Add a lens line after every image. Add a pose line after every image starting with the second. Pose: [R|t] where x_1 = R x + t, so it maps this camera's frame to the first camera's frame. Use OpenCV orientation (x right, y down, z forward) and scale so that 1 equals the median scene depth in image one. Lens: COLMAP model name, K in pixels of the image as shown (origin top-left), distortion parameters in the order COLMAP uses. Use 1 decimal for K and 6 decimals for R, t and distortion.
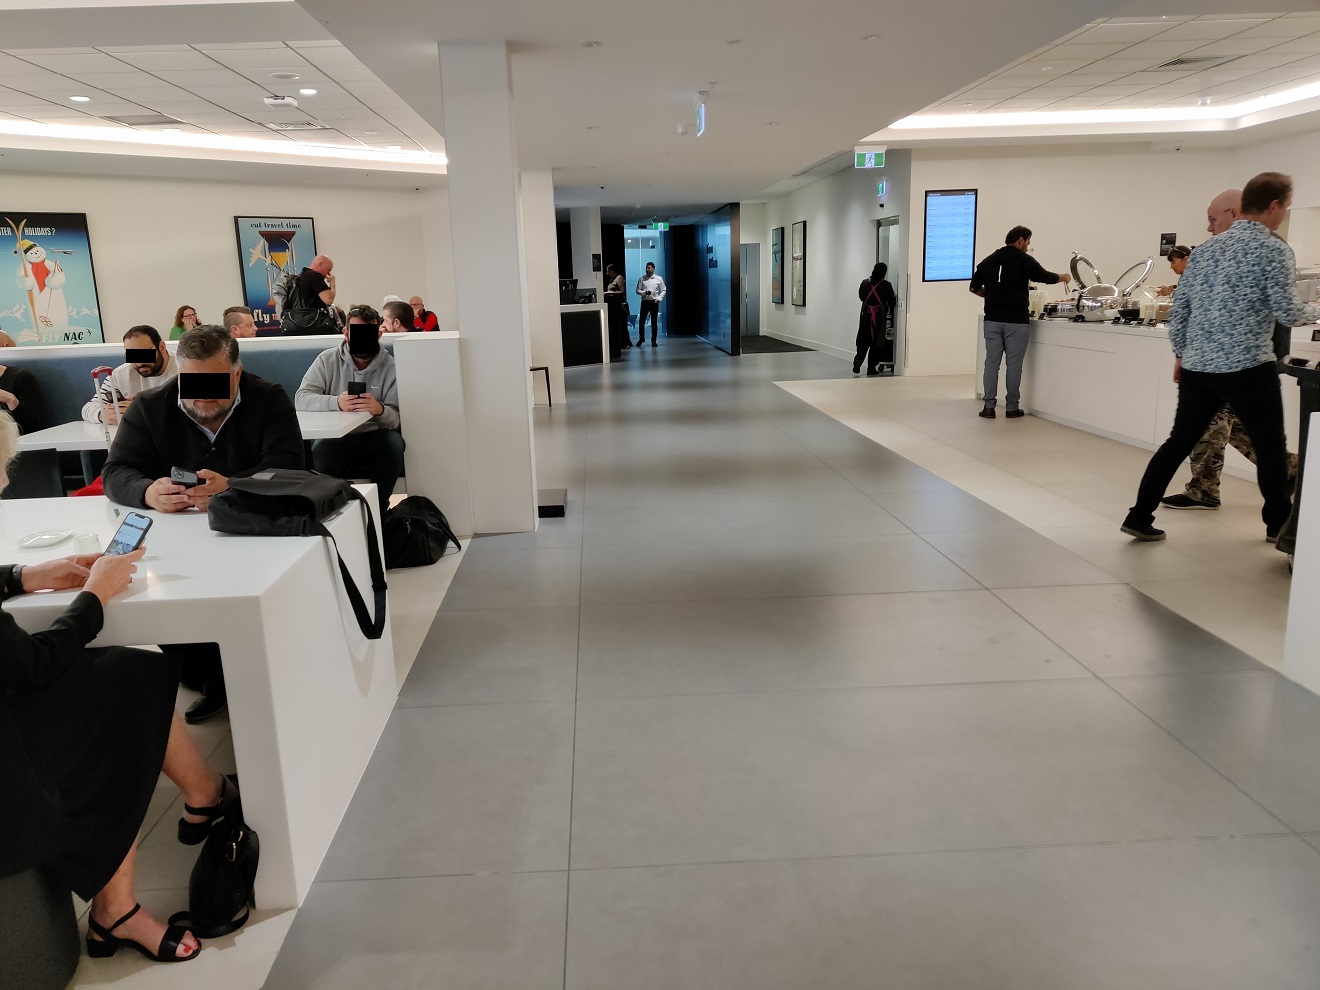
lens RADIAL K [[1016.0, 0, 661.1], [0, 1016.0, 501.3], [0, 0, 1]] dist [-0.007187, -0.003524]
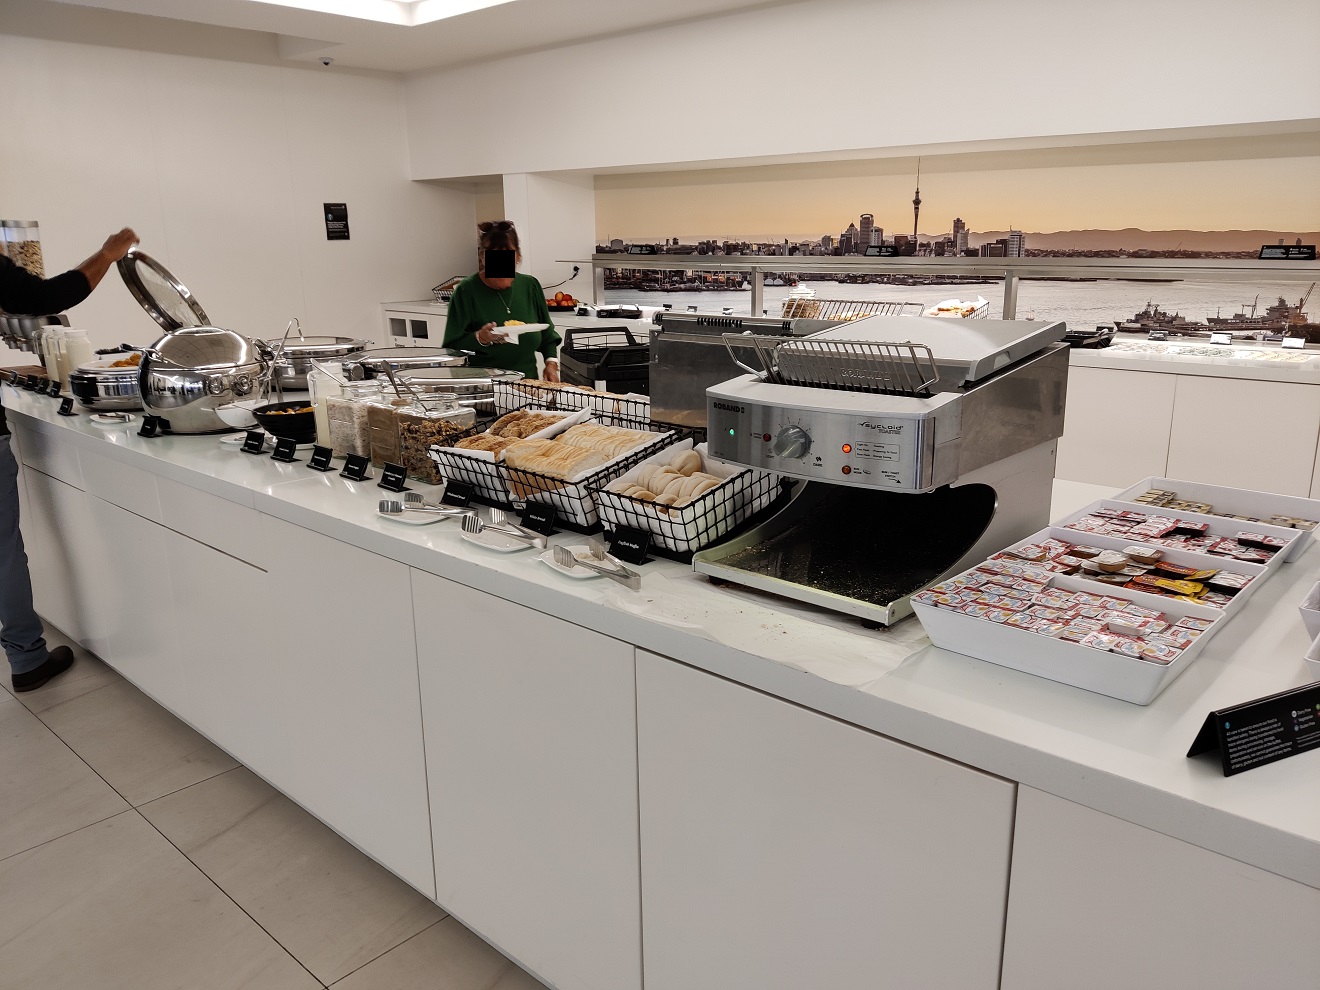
lens RADIAL K [[1016.0, 0, 665.5], [0, 1016.0, 534.1], [0, 0, 1]] dist [-0.007187, -0.003524]
pose [[0.721441, -0.178885, 0.668972, 0.298615], [0.143537, 0.983707, 0.108251, -0.157227], [-0.677437, 0.017925, 0.735363, 0.620447]]
